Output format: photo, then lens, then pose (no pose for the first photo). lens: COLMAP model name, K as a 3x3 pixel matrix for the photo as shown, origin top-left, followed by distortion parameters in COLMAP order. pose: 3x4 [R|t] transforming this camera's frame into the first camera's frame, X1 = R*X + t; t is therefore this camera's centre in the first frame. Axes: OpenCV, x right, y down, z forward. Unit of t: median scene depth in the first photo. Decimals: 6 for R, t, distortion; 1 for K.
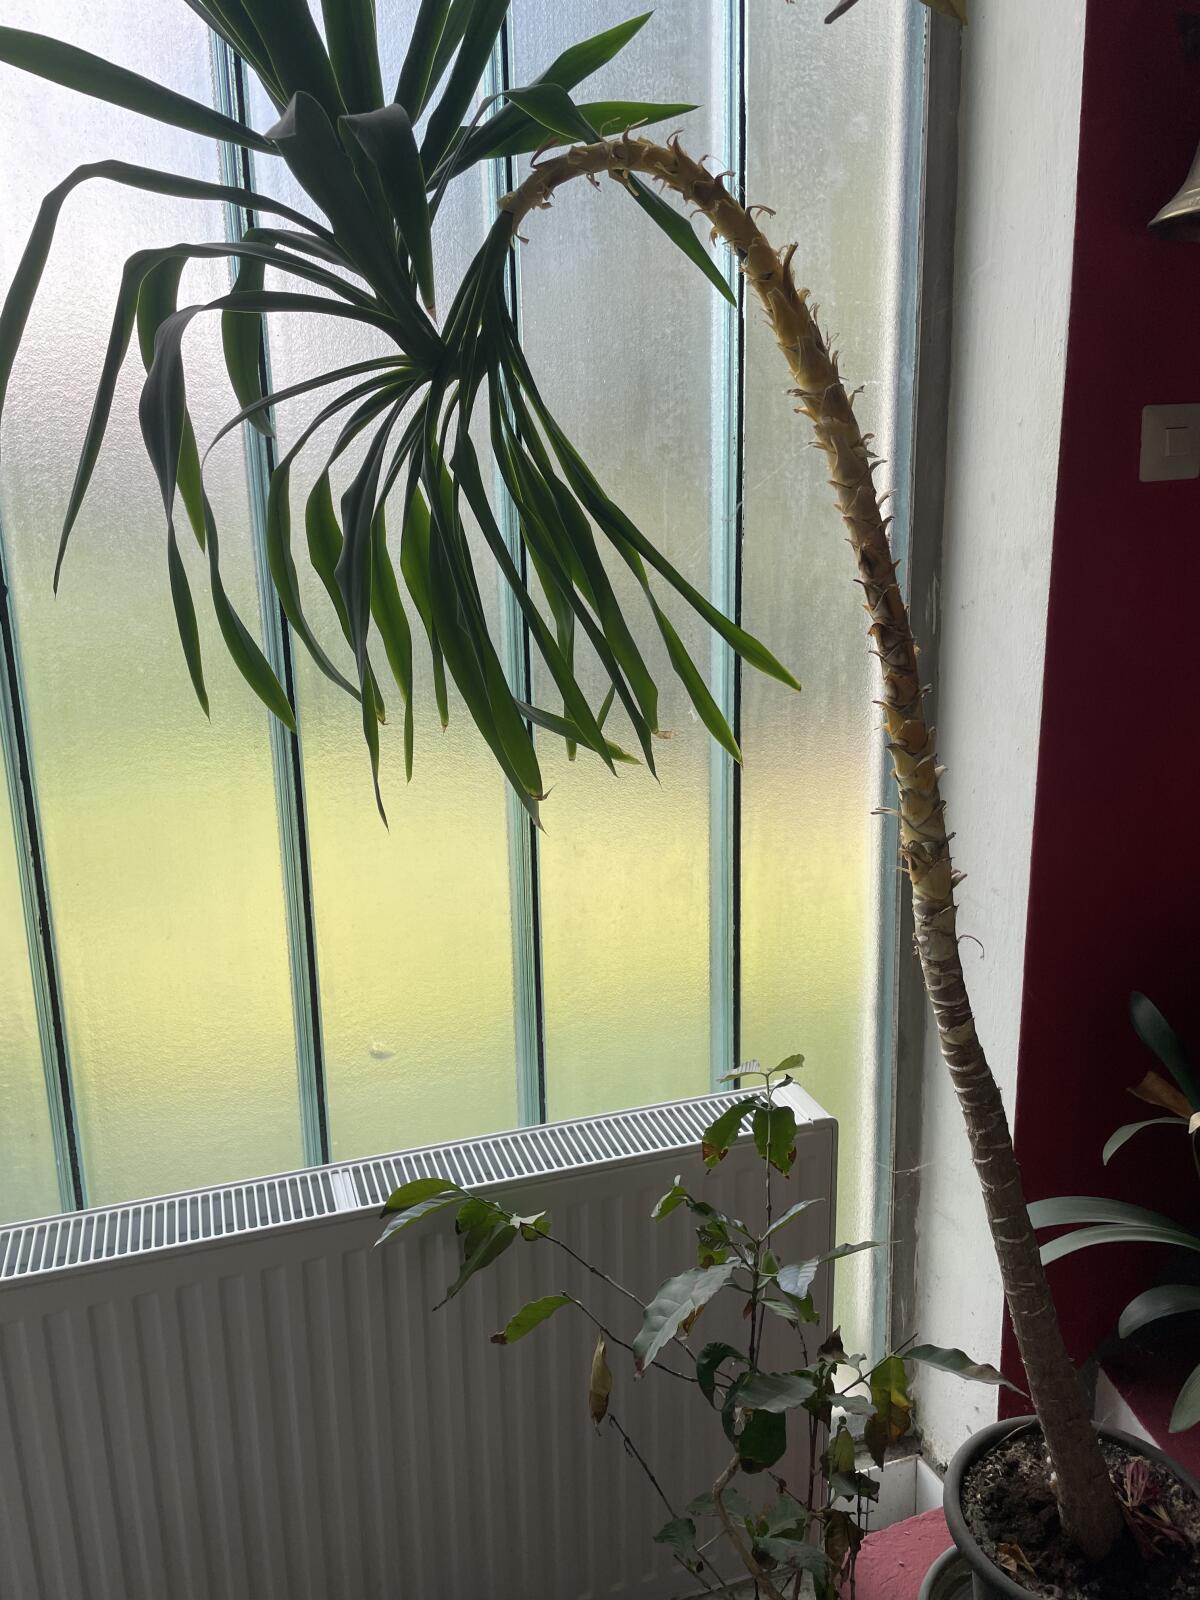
lens RADIAL K [[1208.0, 0, 591.4], [0, 1208.0, 788.5], [0, 0, 1]] dist [0.076148, -0.104040]
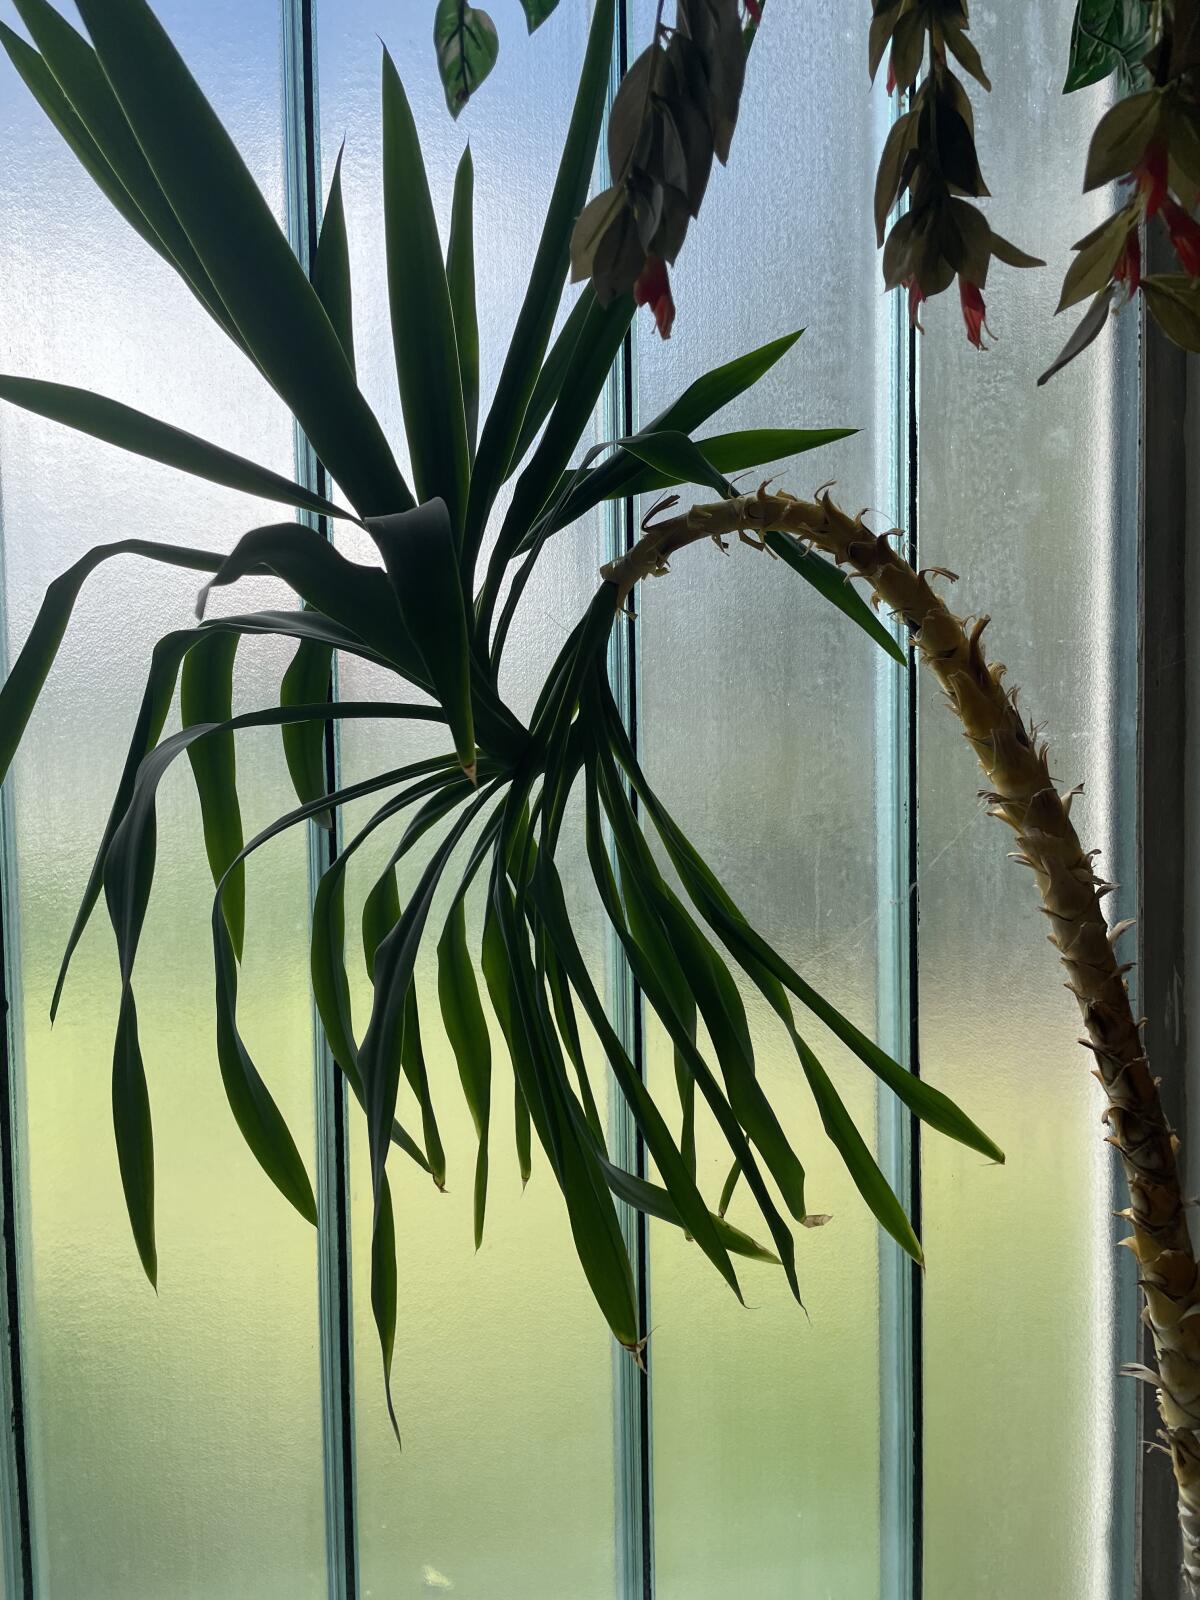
lens RADIAL K [[1208.0, 0, 591.4], [0, 1208.0, 788.5], [0, 0, 1]] dist [0.076148, -0.104040]
pose [[0.990427, 0.013082, -0.137420, 0.025477], [-0.036201, 0.985272, -0.167121, -0.180551], [0.133210, 0.170496, 0.976313, 0.216025]]
